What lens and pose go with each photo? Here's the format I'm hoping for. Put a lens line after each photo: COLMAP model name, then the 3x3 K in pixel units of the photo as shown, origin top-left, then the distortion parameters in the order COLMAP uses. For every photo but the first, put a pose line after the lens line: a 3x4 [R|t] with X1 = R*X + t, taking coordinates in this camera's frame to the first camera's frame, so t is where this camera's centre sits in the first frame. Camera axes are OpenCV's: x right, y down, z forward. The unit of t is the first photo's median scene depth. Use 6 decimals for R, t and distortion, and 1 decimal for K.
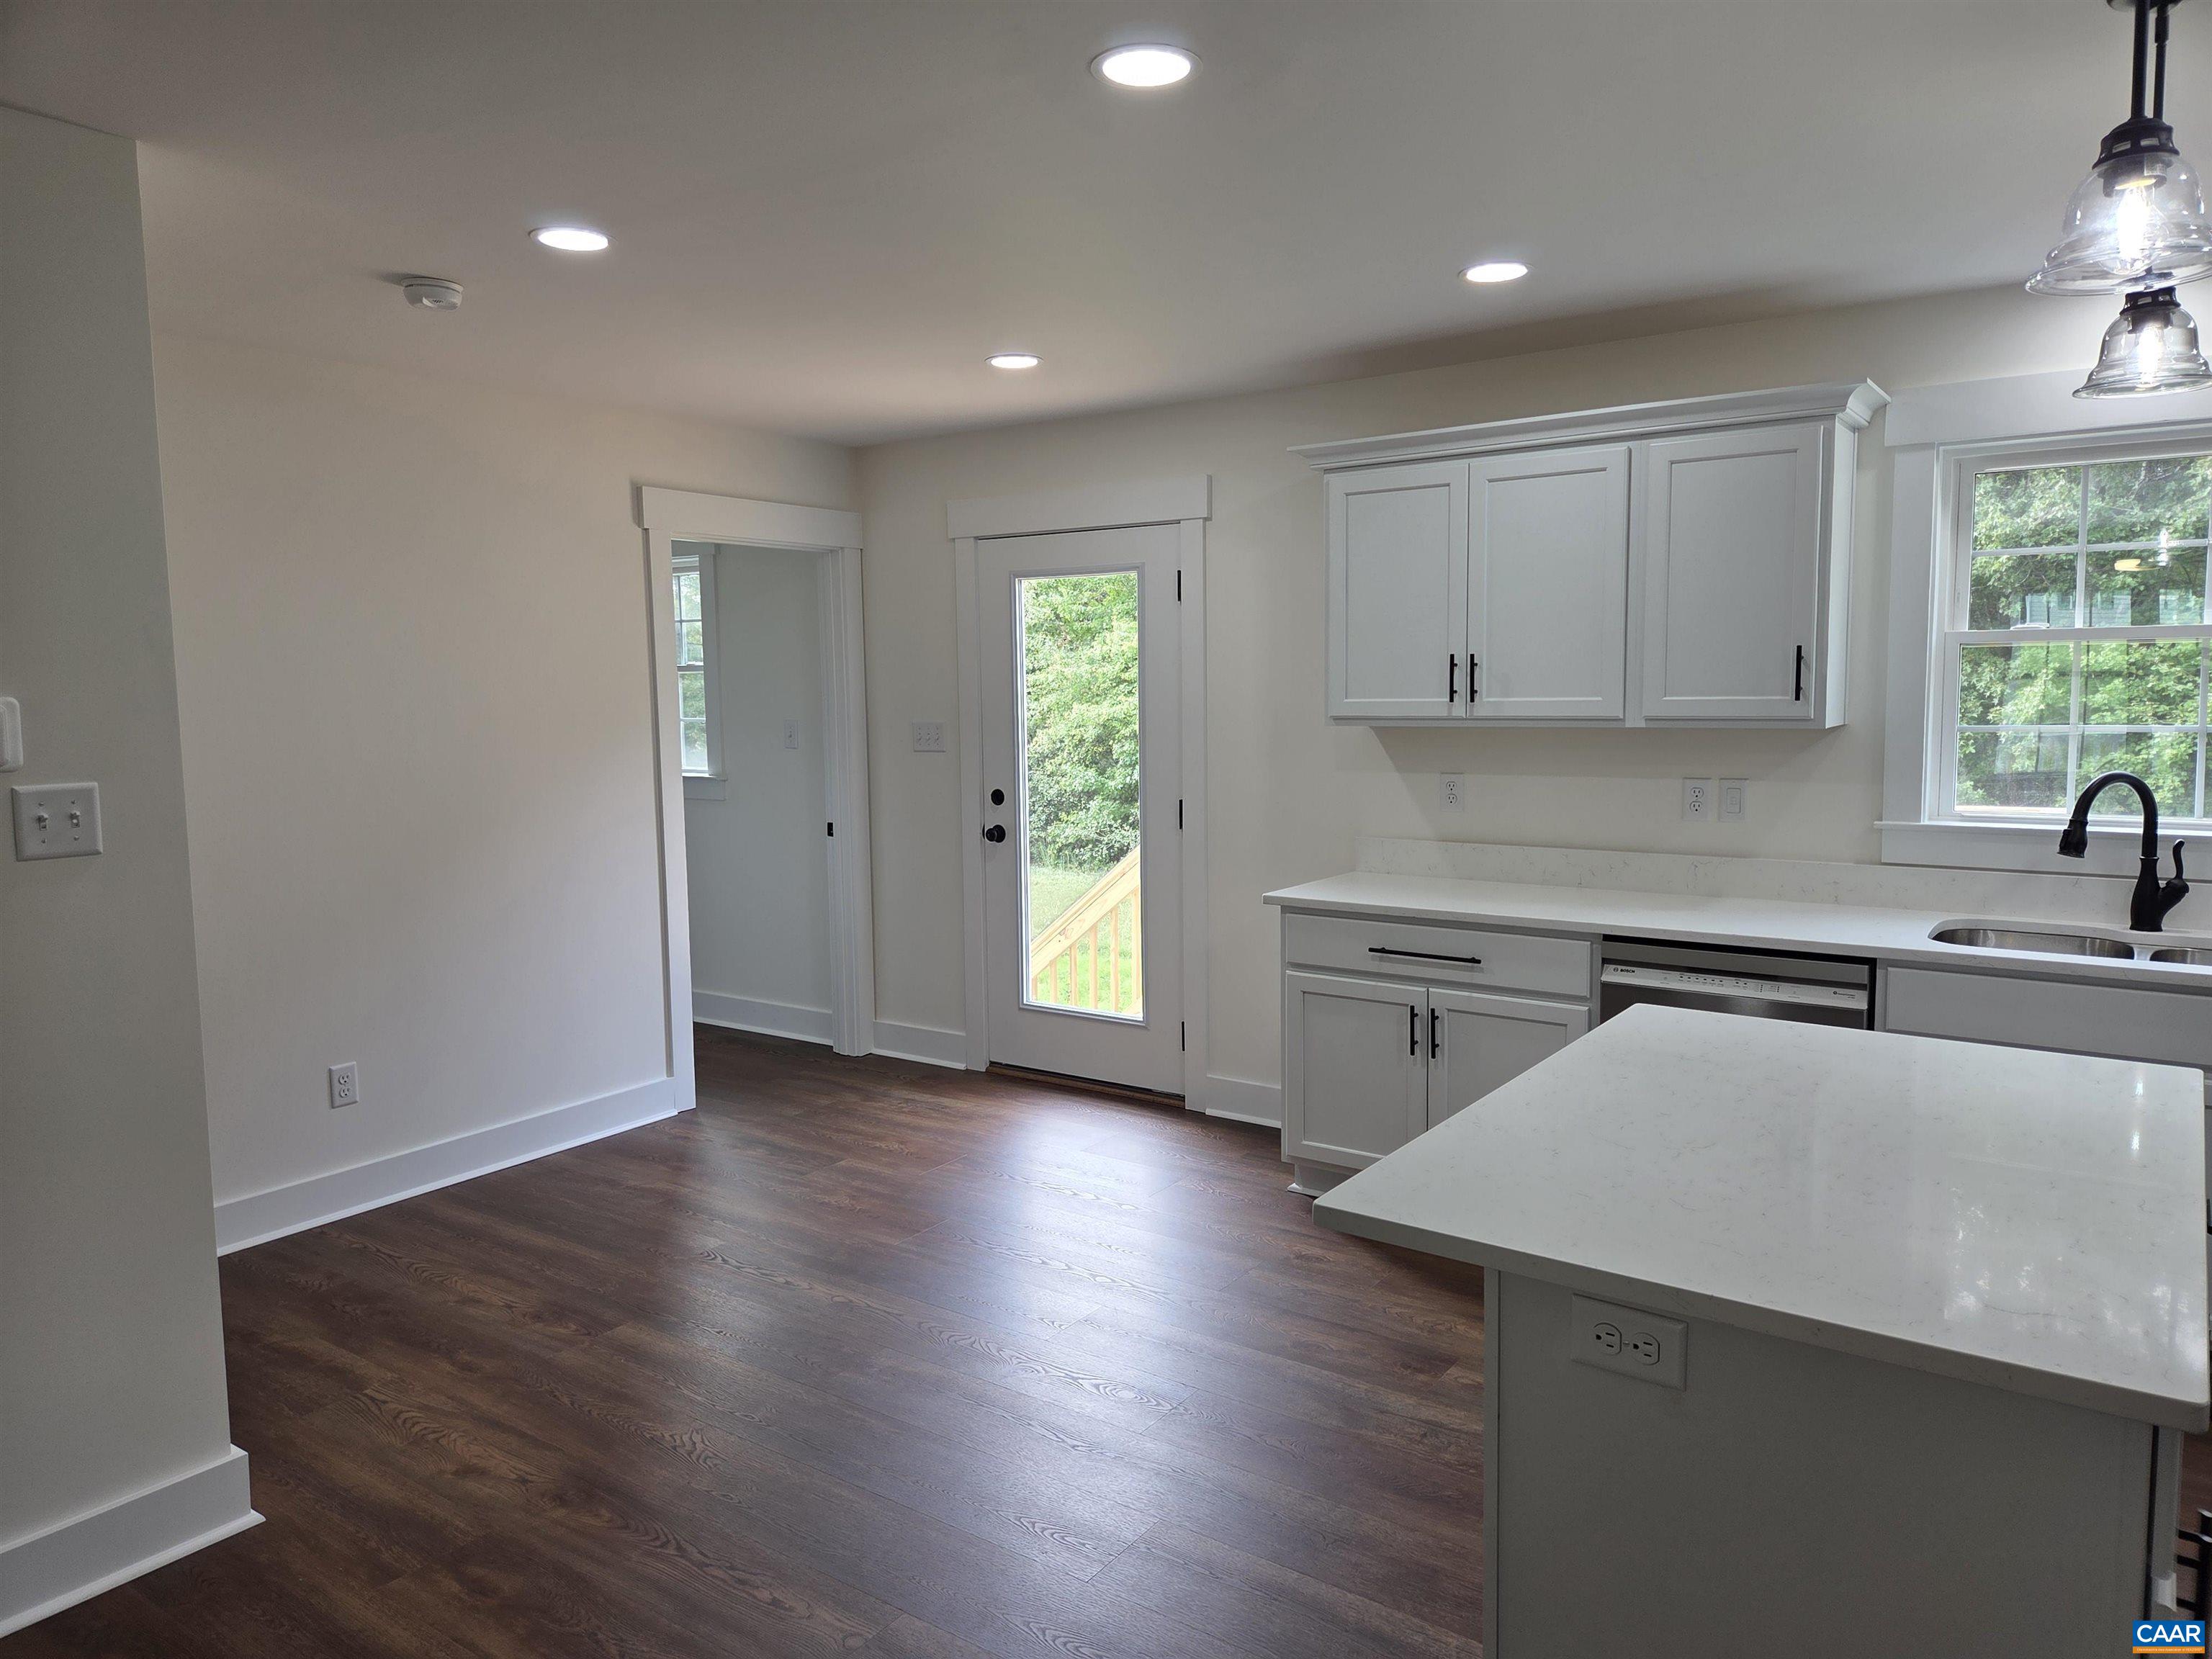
lens RADIAL K [[1472.3, 0, 1122.0], [0, 1472.3, 807.7], [0, 0, 1]] dist [0.089112, -0.086137]
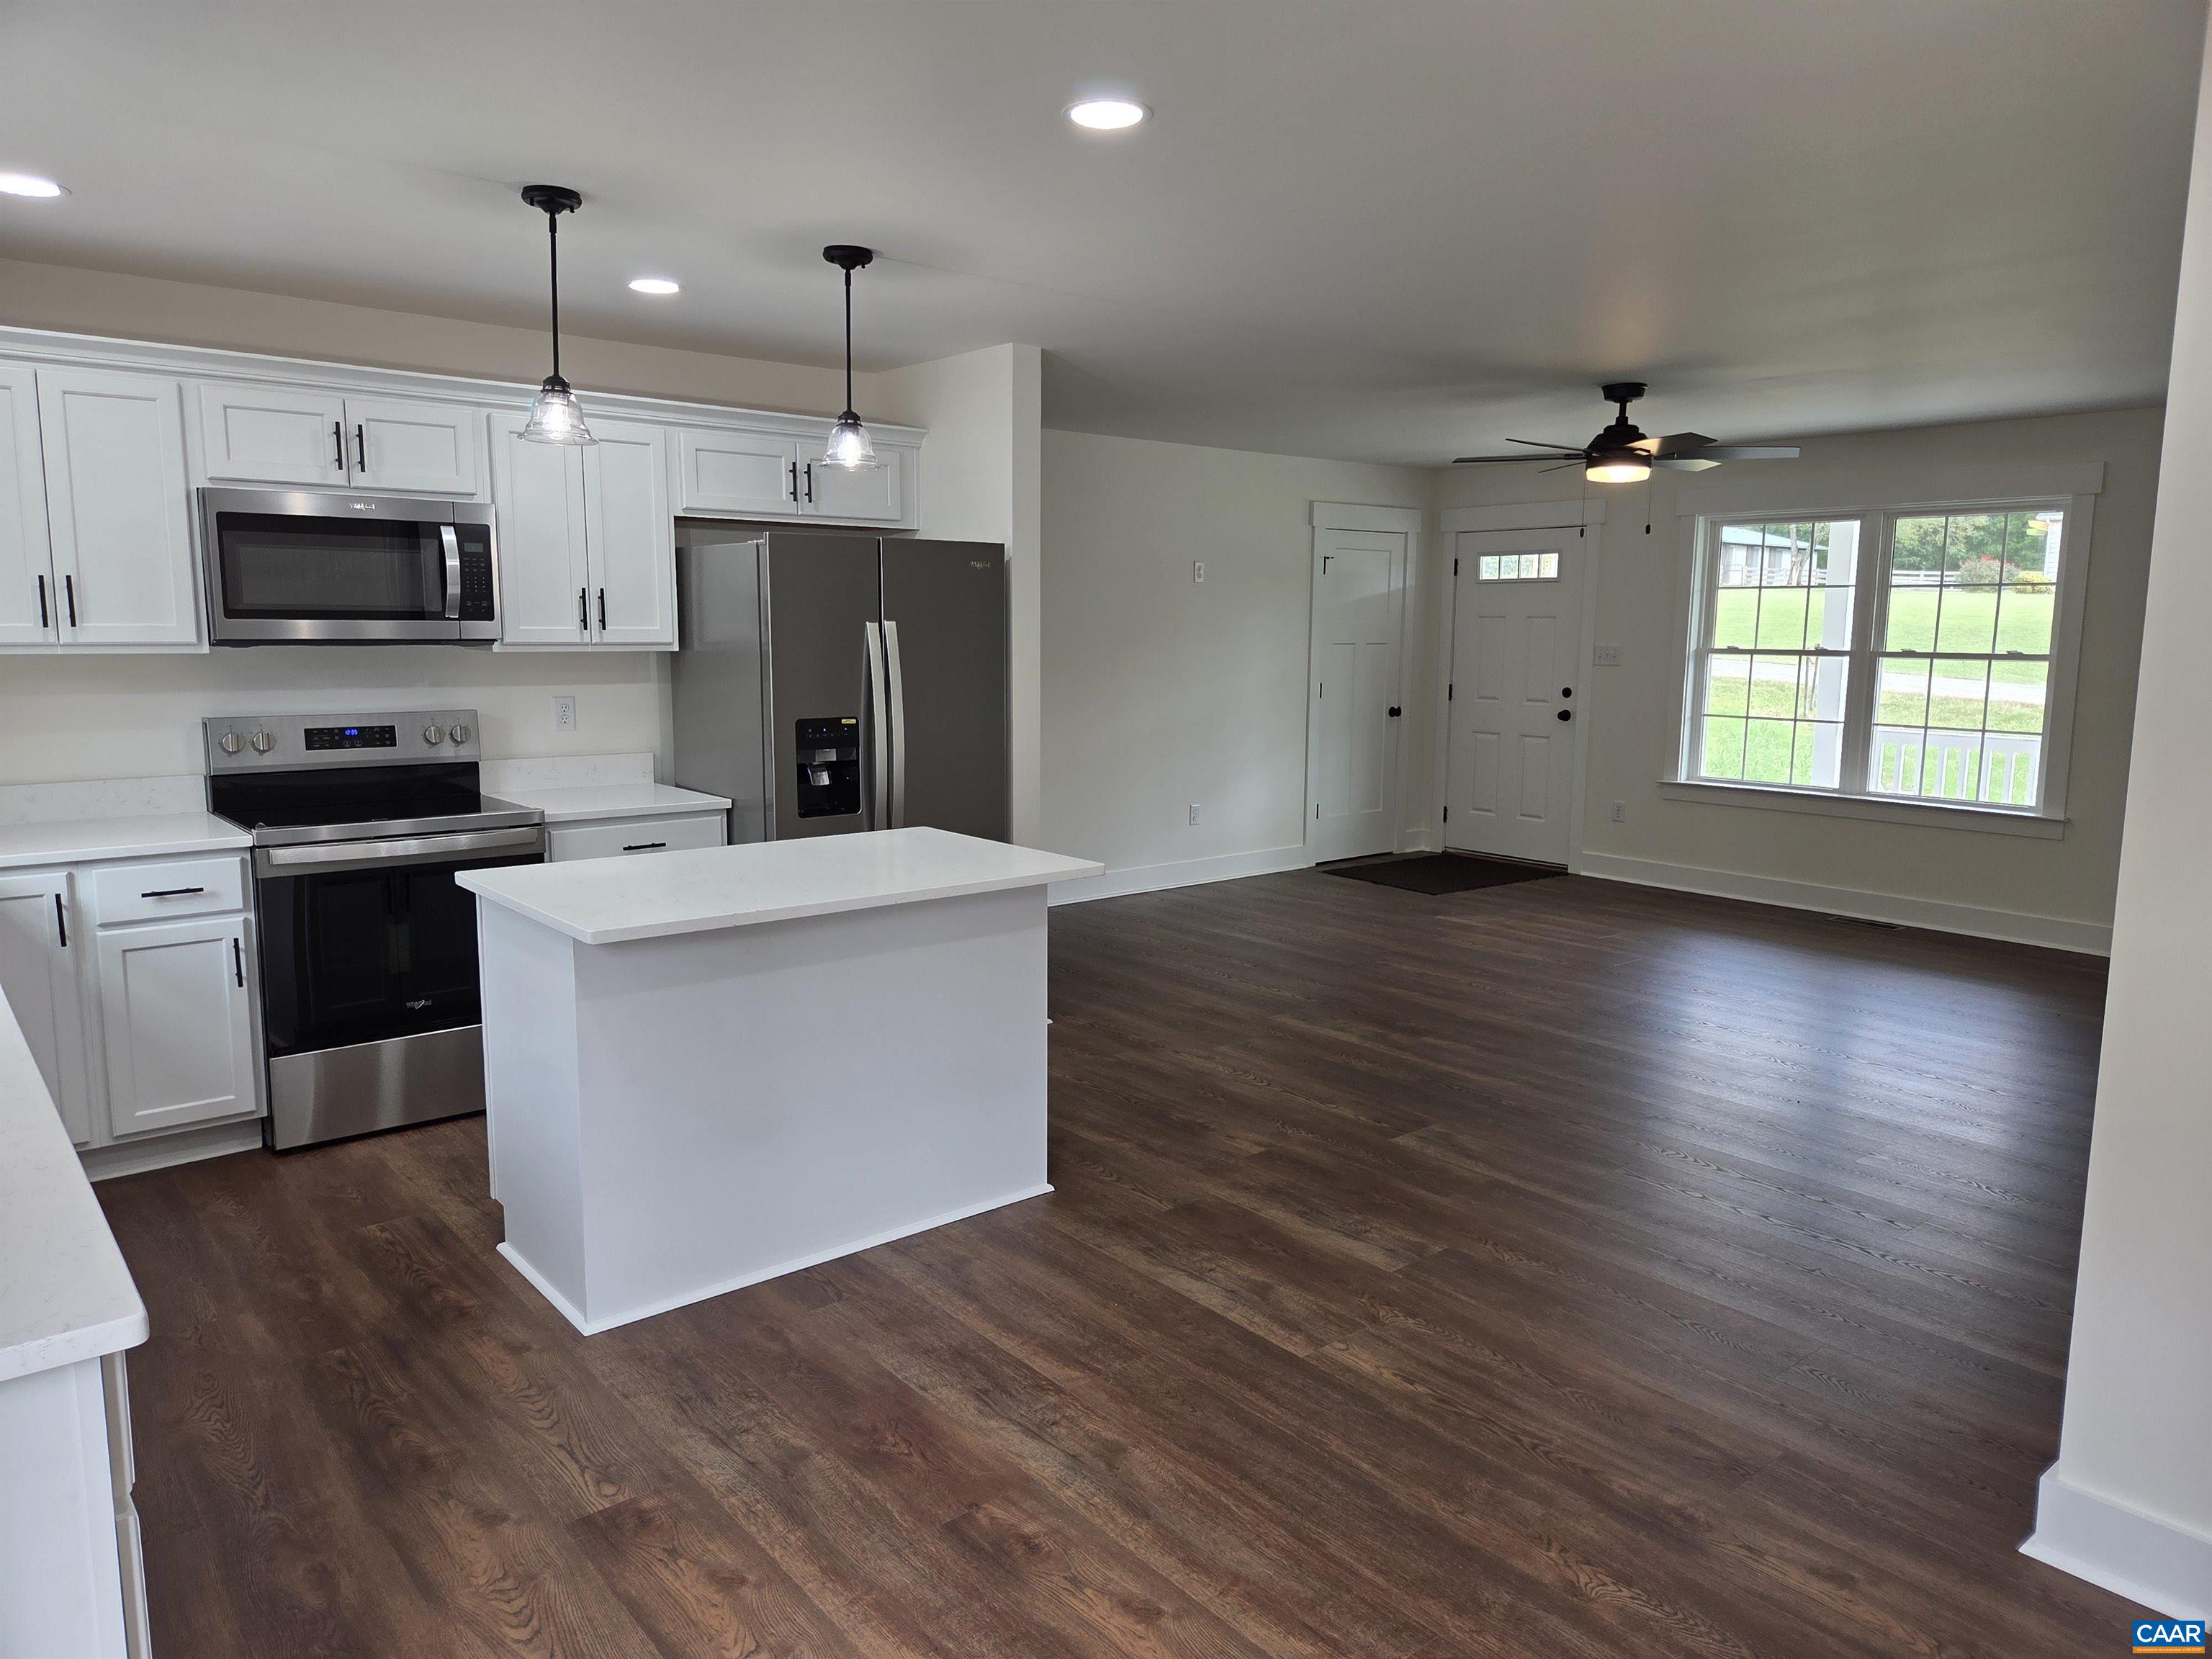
lens RADIAL K [[1472.3, 0, 1122.0], [0, 1472.3, 807.7], [0, 0, 1]] dist [0.089112, -0.086137]
pose [[-0.966507, -0.027975, 0.255111, -0.197174], [0.026714, 0.977675, 0.208418, -0.114925], [-0.255246, 0.208253, -0.944182, 1.374183]]
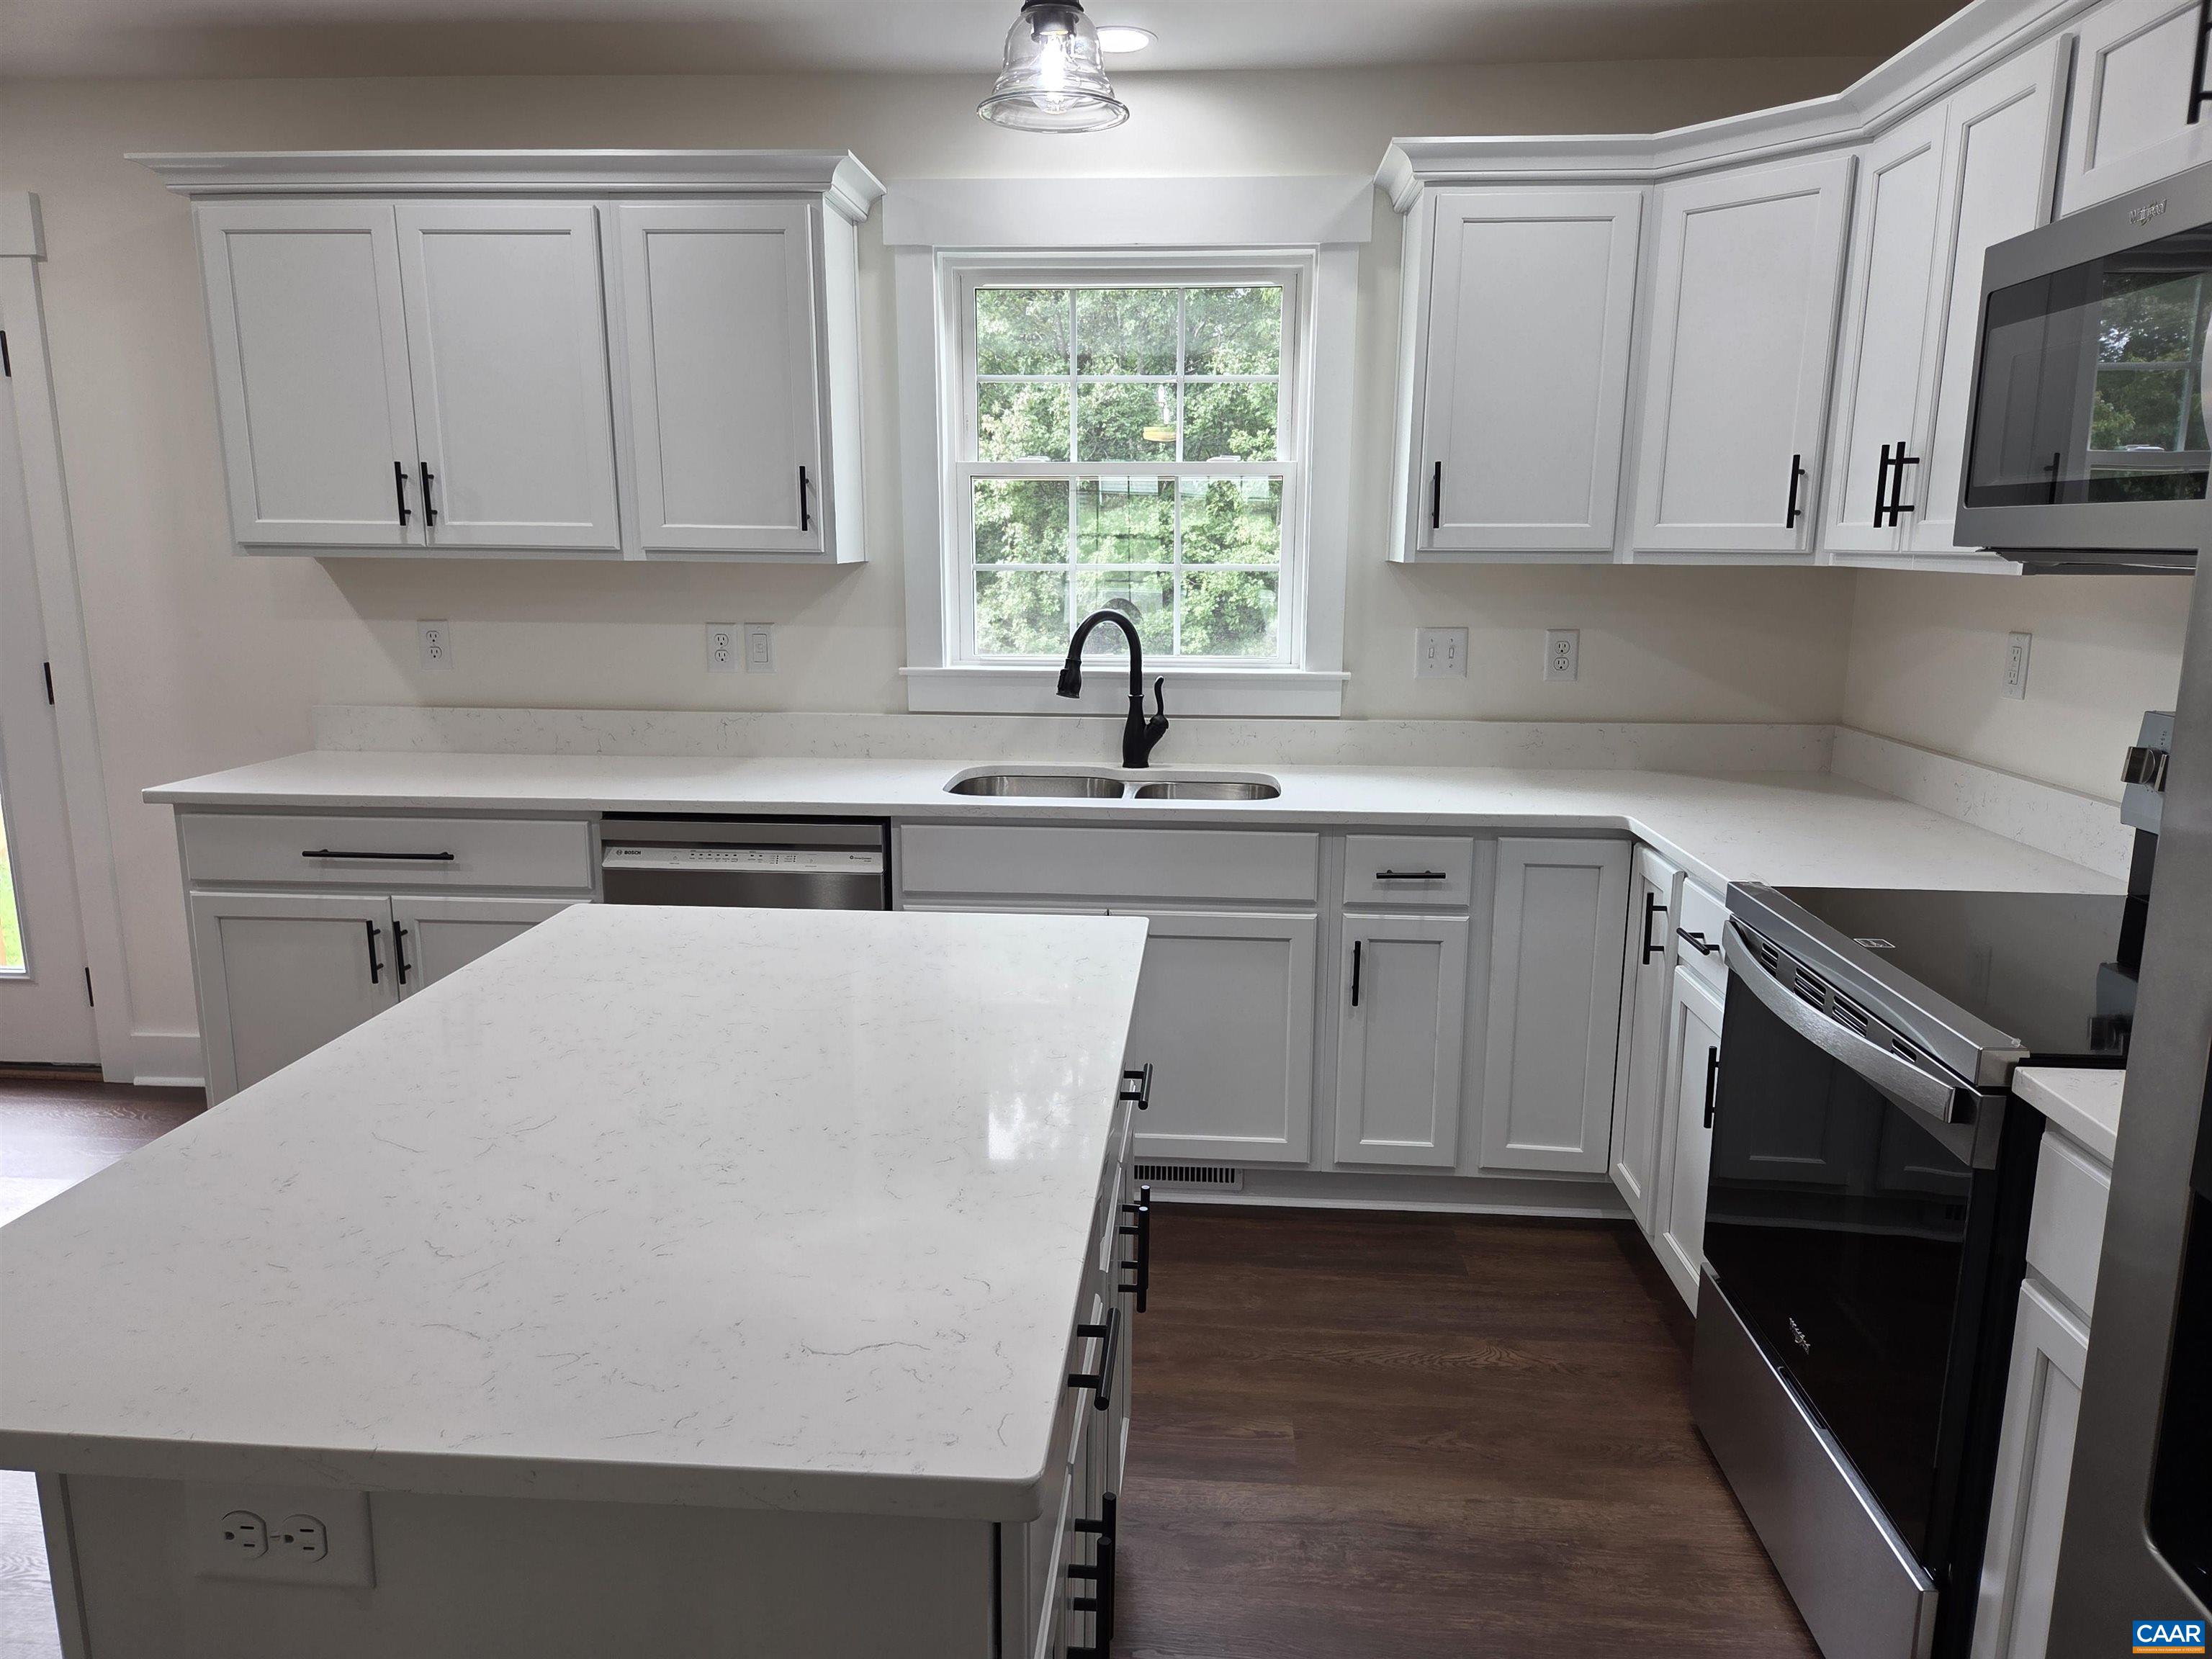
lens RADIAL K [[1472.3, 0, 1122.0], [0, 1472.3, 807.7], [0, 0, 1]] dist [0.089112, -0.086137]
pose [[0.853173, -0.075060, 0.516200, 0.143428], [0.027571, 0.994699, 0.099068, 0.008978], [-0.520899, -0.070290, 0.850719, 0.143790]]
